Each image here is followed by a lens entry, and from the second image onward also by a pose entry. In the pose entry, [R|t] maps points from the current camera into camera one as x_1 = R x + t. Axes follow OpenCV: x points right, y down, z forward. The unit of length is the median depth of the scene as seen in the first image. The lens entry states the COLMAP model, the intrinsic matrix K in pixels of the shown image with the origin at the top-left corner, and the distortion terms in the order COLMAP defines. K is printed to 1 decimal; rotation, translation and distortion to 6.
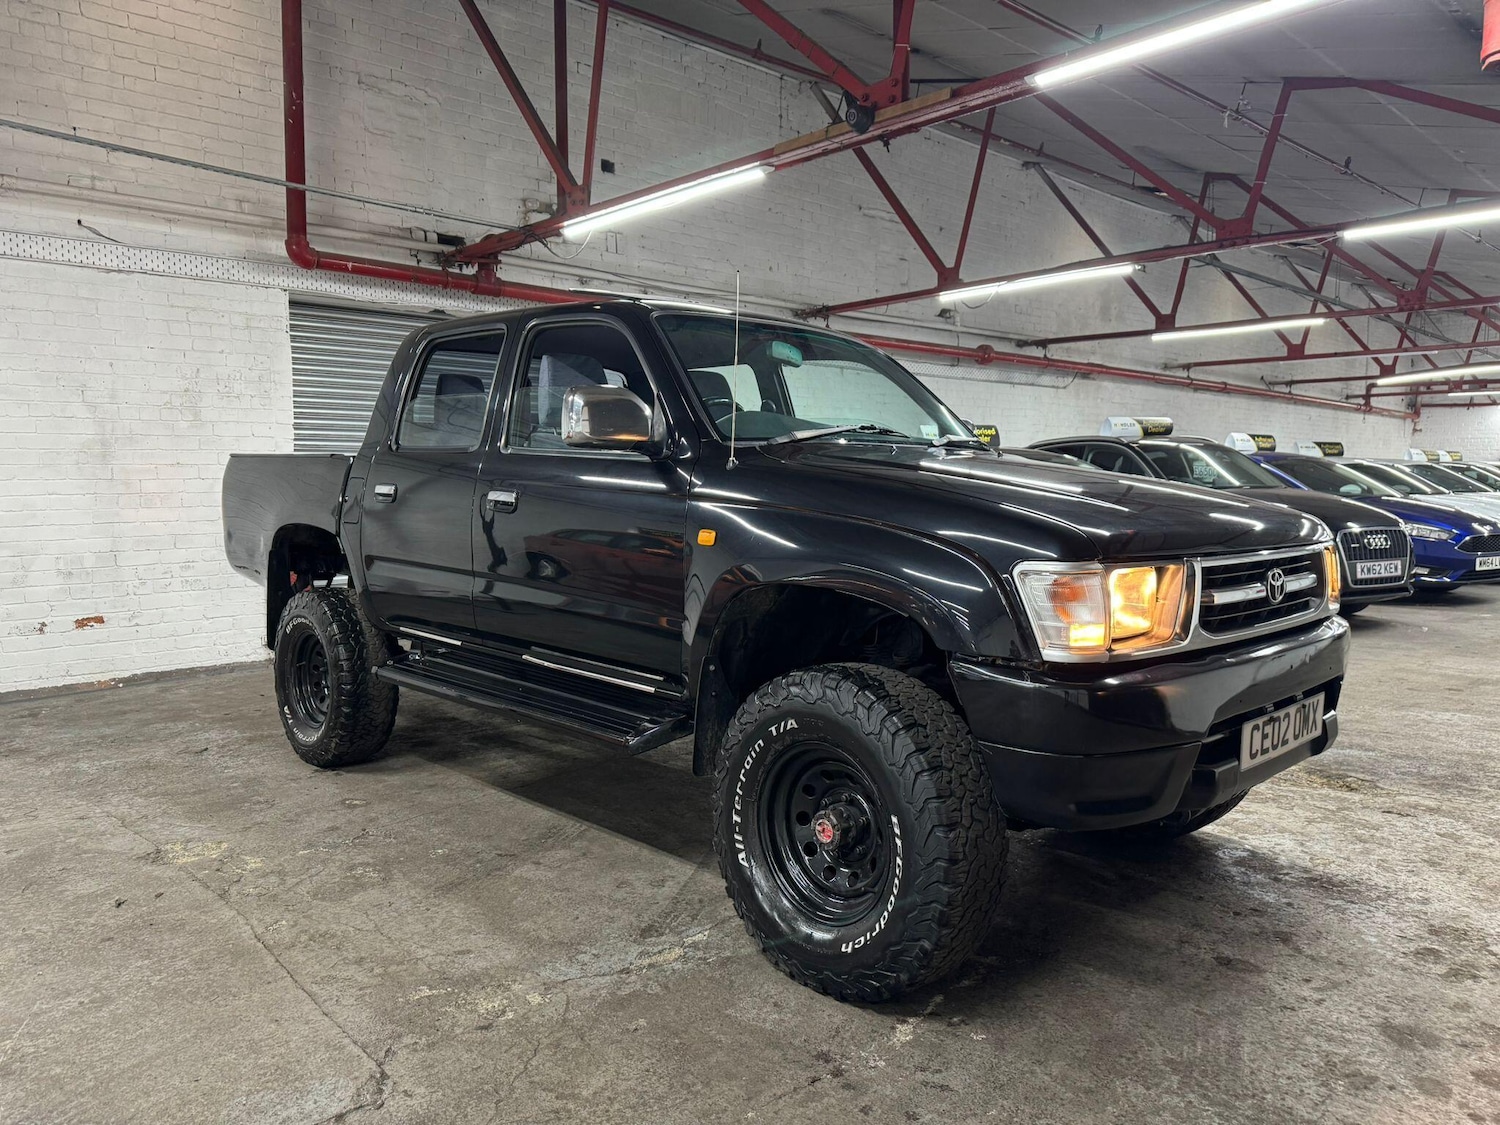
lens RADIAL K [[1059.5, 0, 744.0], [0, 1059.5, 562.4], [0, 0, 1]] dist [0.025588, -0.027280]
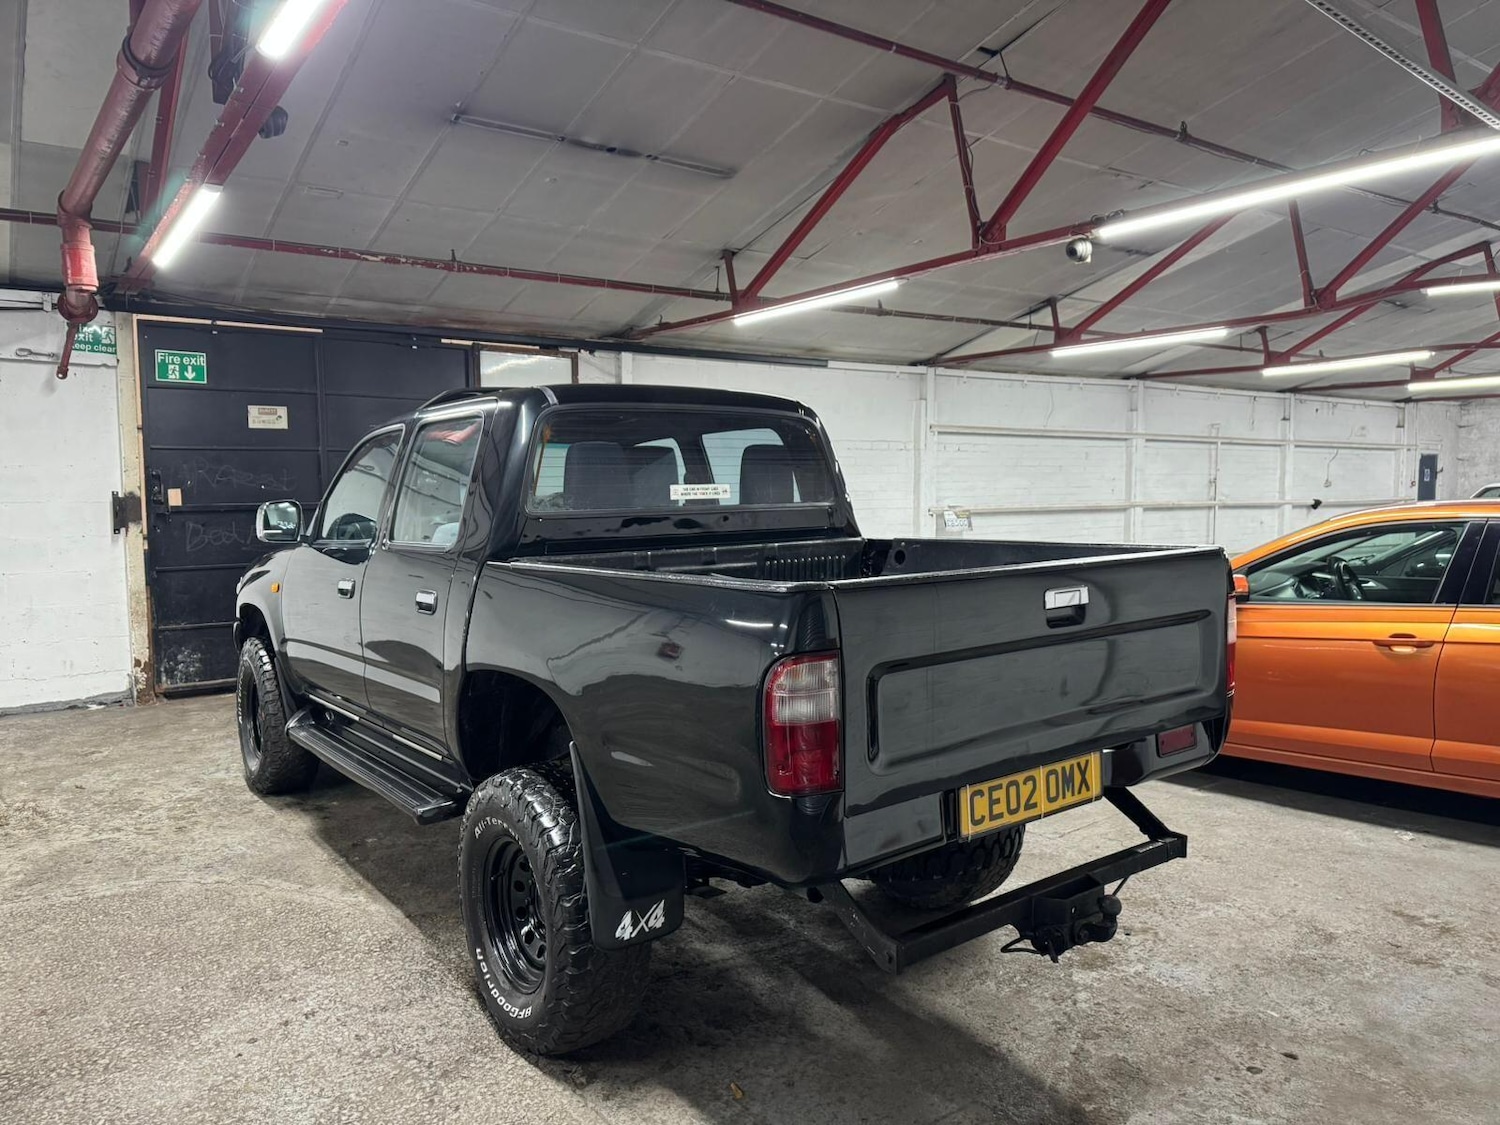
lens RADIAL K [[1059.5, 0, 748.4], [0, 1059.5, 562.9], [0, 0, 1]] dist [0.025588, -0.027280]
pose [[-0.992357, -0.002269, 0.123380, -0.382327], [0.017380, 0.987294, 0.157950, -0.232231], [-0.122171, 0.158888, -0.979709, 1.972956]]
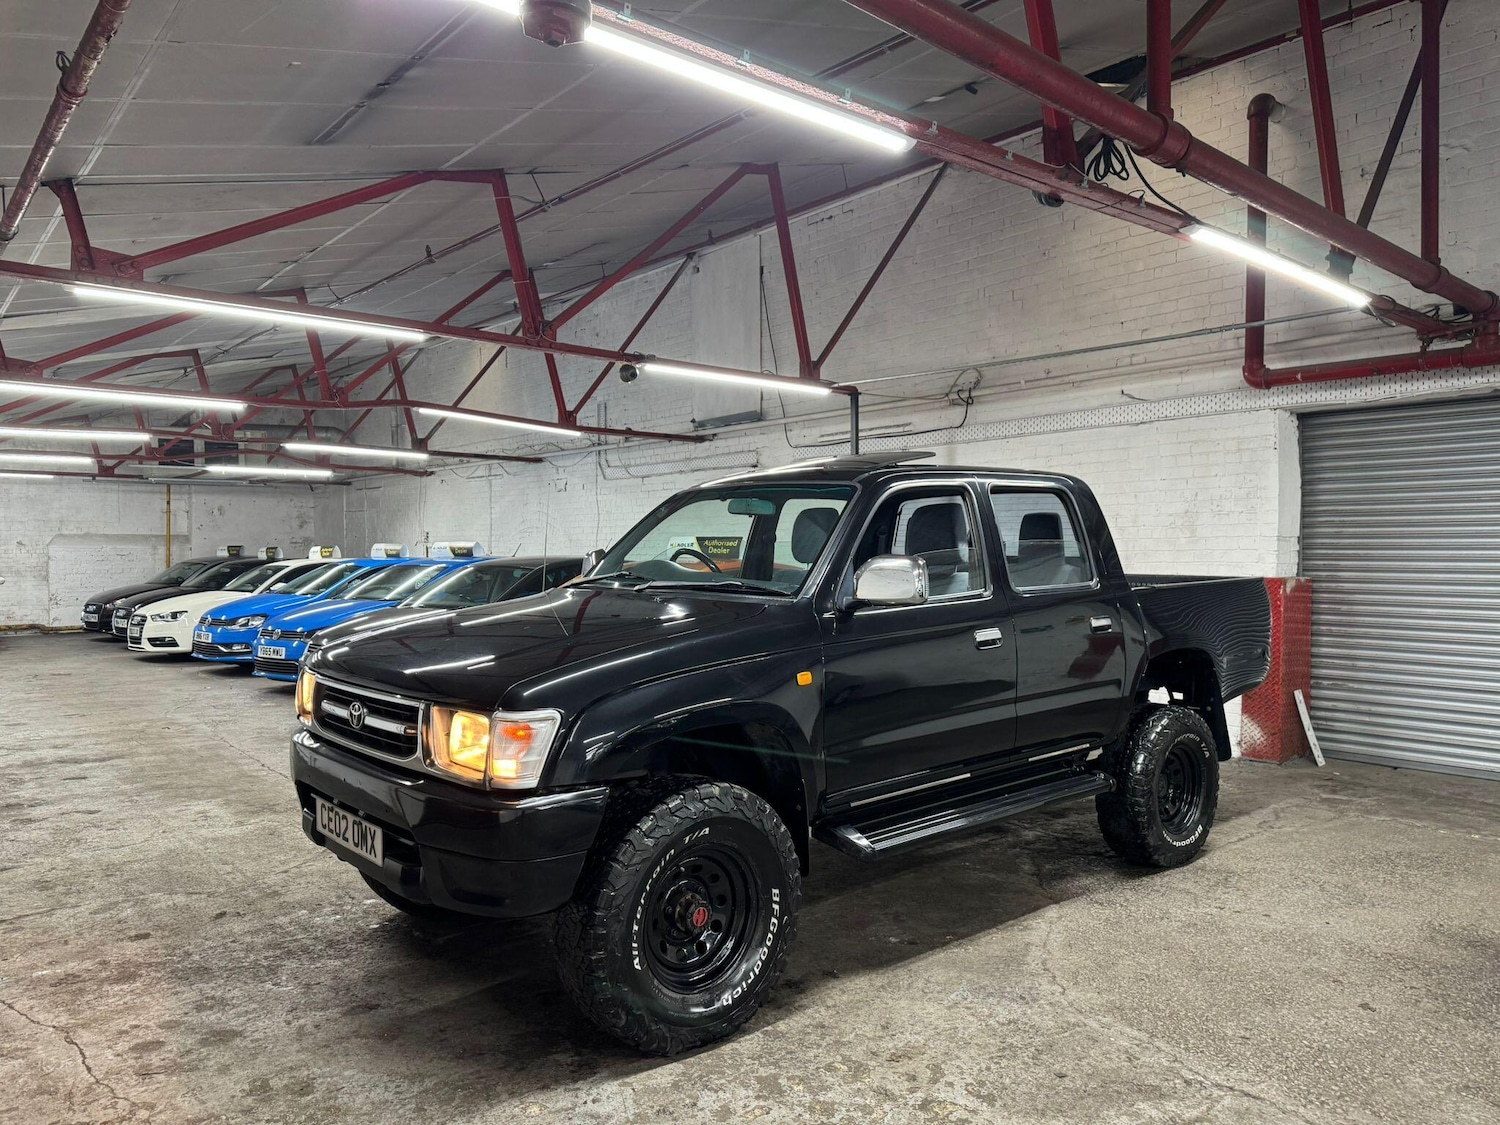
lens RADIAL K [[1059.5, 0, 756.2], [0, 1059.5, 562.0], [0, 0, 1]] dist [0.025588, -0.027280]
pose [[-0.045961, 0.009617, -0.998897, 1.056270], [-0.081047, 0.996621, 0.013324, -0.131014], [0.995650, 0.081570, -0.045026, 0.915923]]
